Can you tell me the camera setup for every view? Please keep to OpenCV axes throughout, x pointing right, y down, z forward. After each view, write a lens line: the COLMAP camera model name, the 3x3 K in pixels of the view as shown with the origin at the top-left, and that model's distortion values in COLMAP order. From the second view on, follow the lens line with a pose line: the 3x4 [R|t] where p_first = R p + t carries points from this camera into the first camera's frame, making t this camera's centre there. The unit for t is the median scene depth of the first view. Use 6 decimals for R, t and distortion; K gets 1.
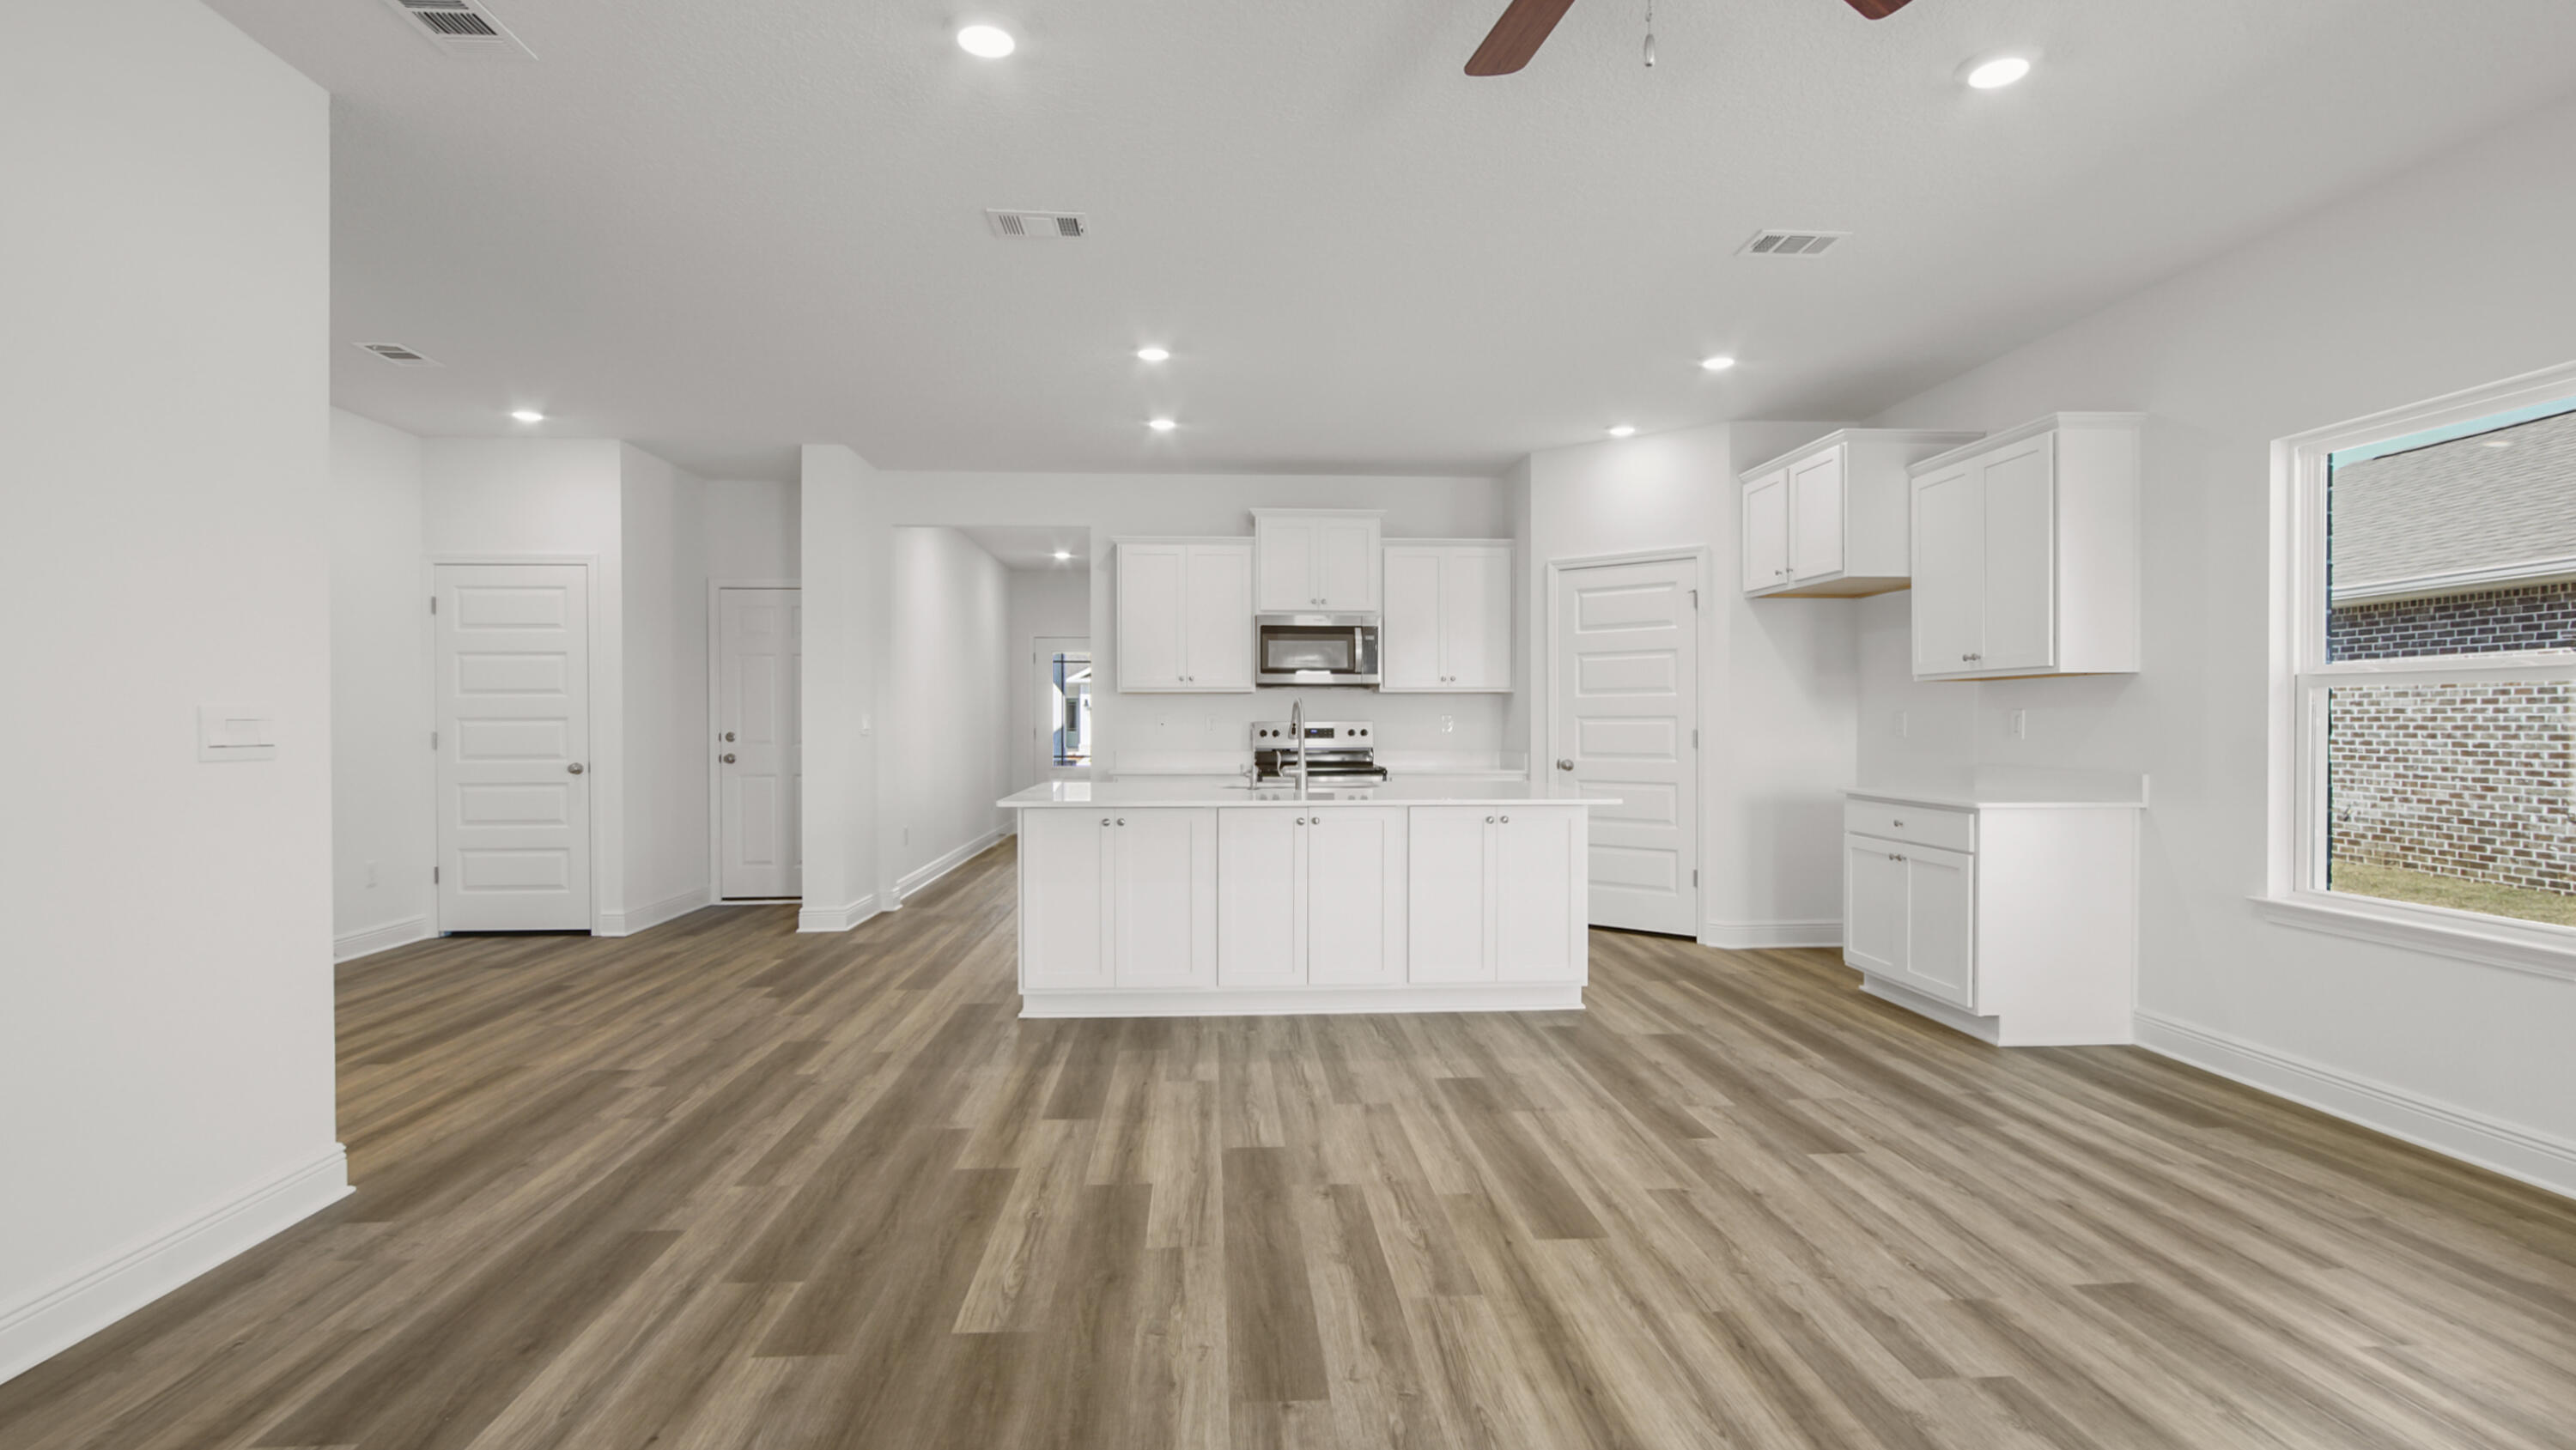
lens RADIAL K [[1190.3, 0, 1280.5], [0, 1190.3, 732.4], [0, 0, 1]] dist [-0.000643, -0.000234]
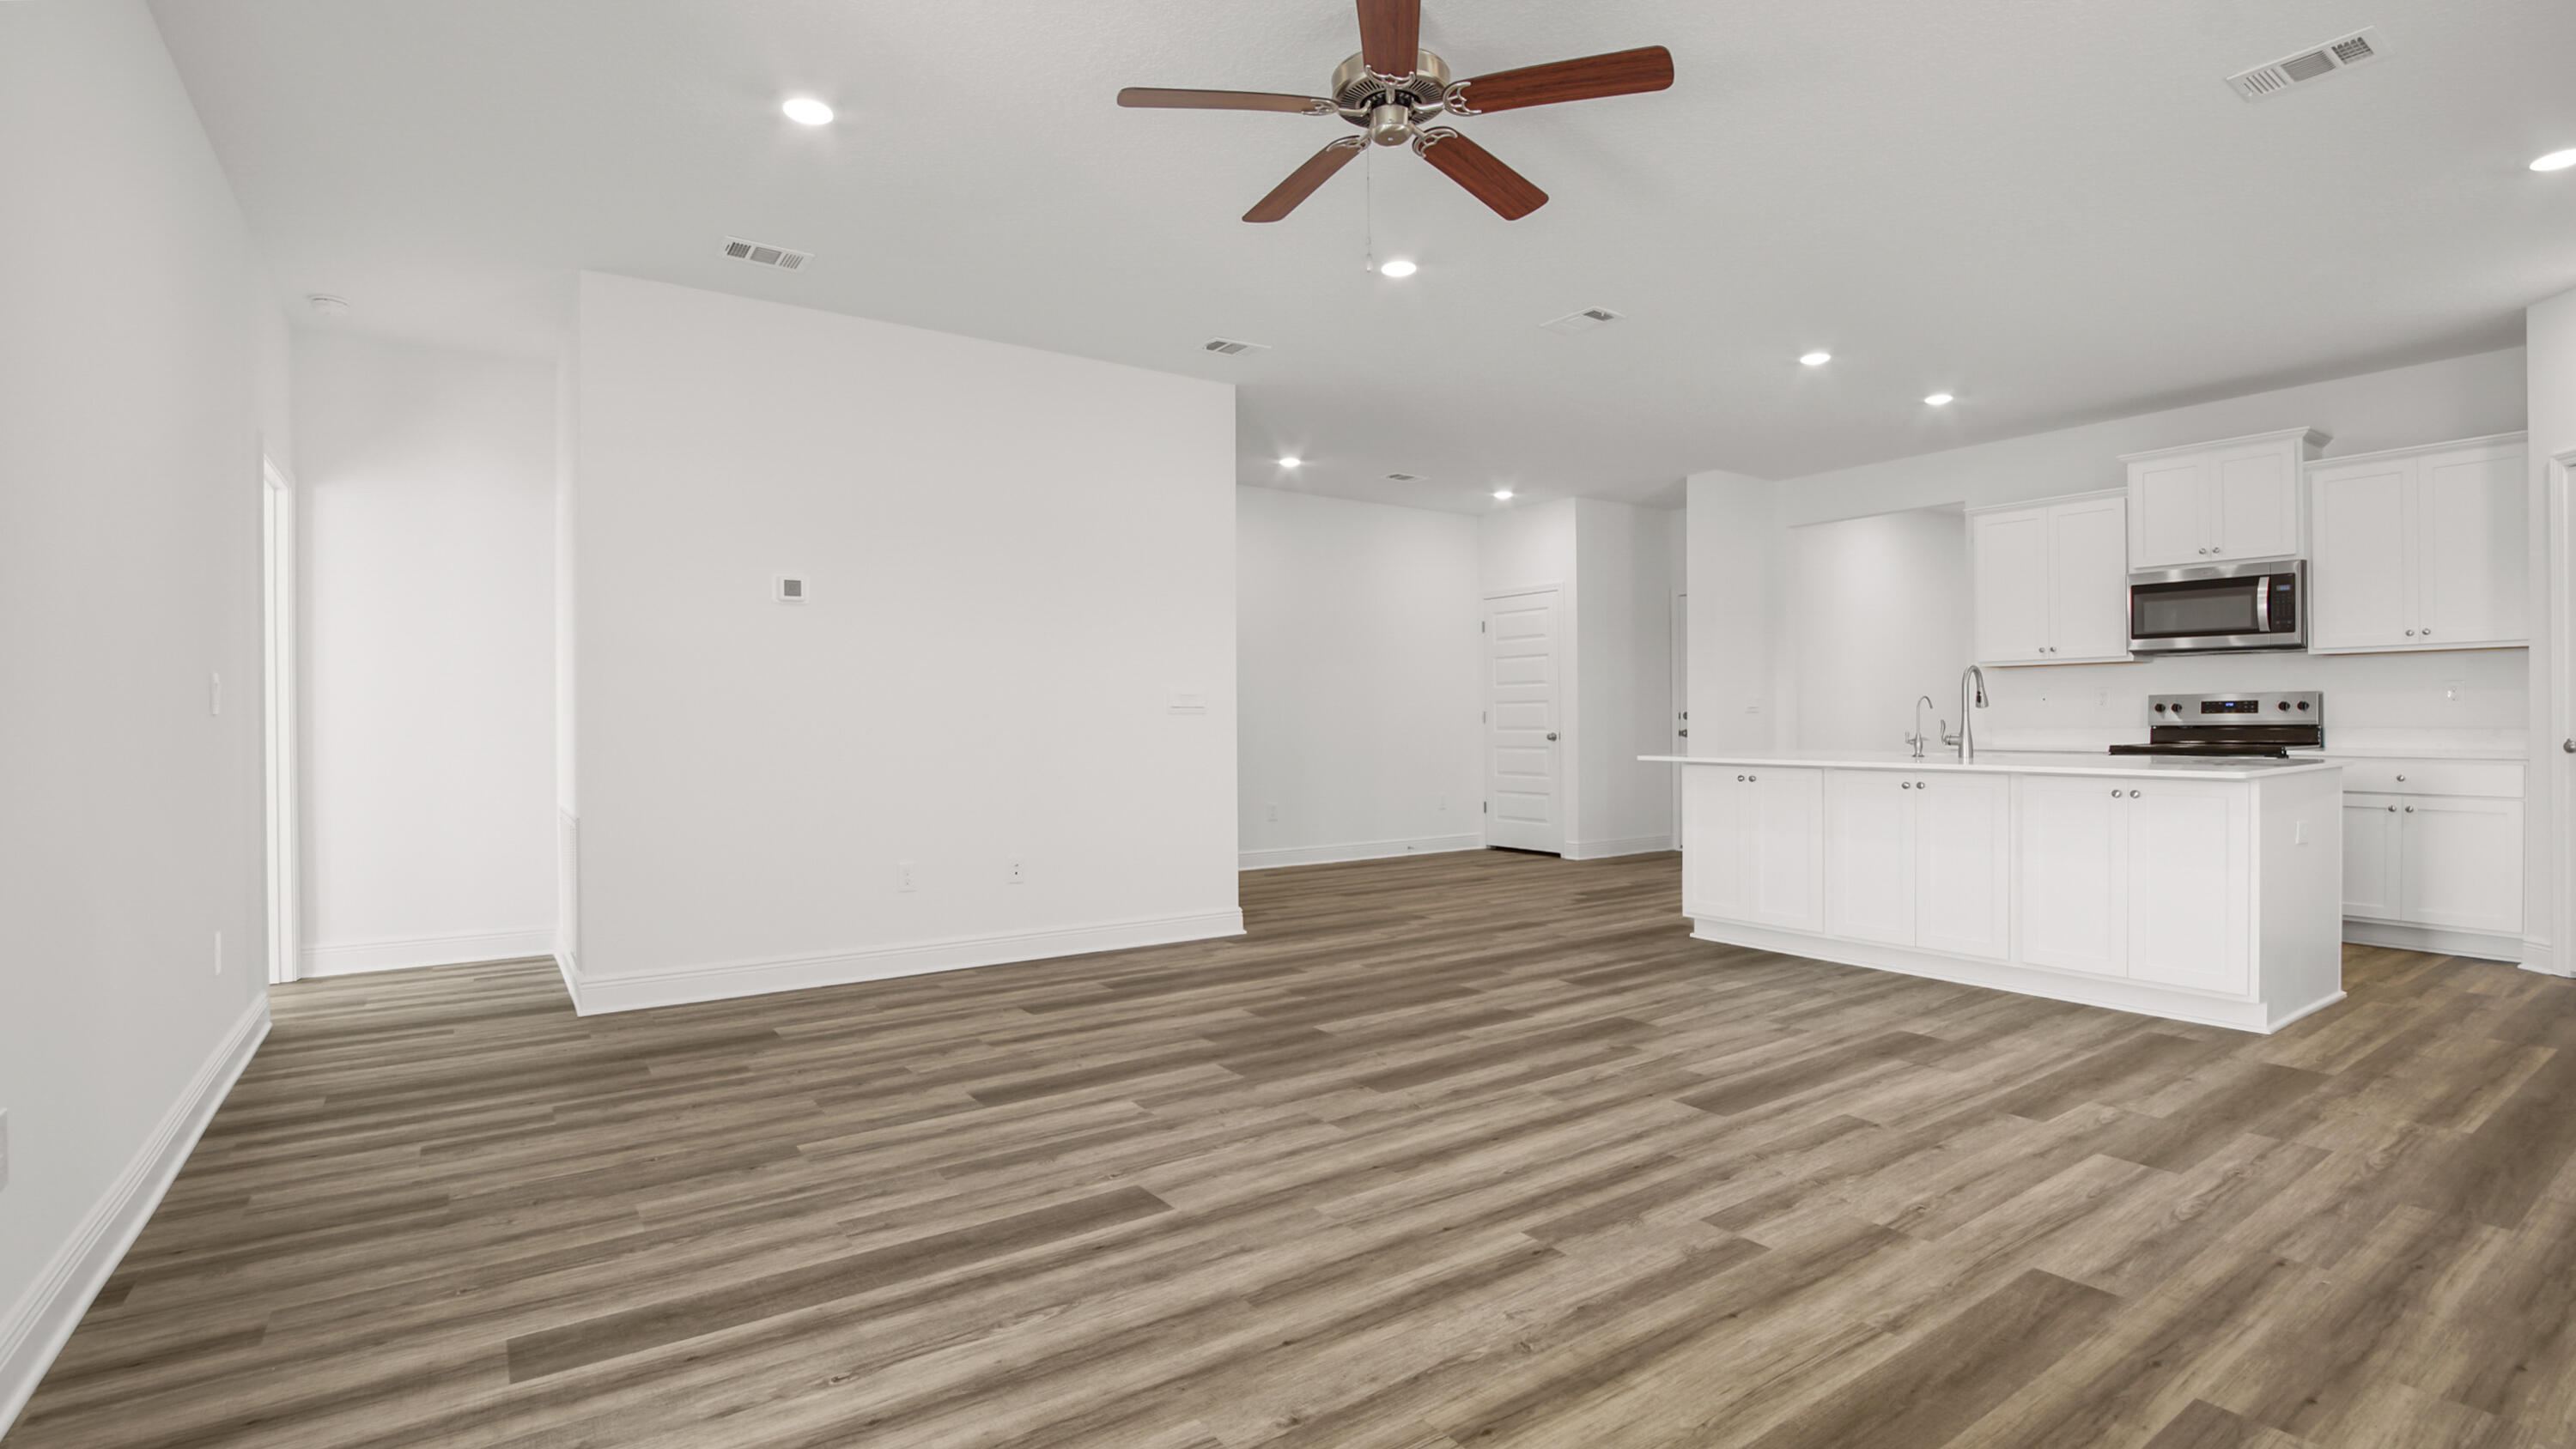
lens RADIAL K [[1184.5, 0, 1288.0], [0, 1184.5, 724.5], [0, 0, 1]] dist [-0.031674, -0.000268]
pose [[0.520470, 0.001281, -0.853879, 0.779841], [-0.003044, 0.999995, -0.000355, 0.031389], [0.853874, 0.002784, 0.520472, 0.024820]]
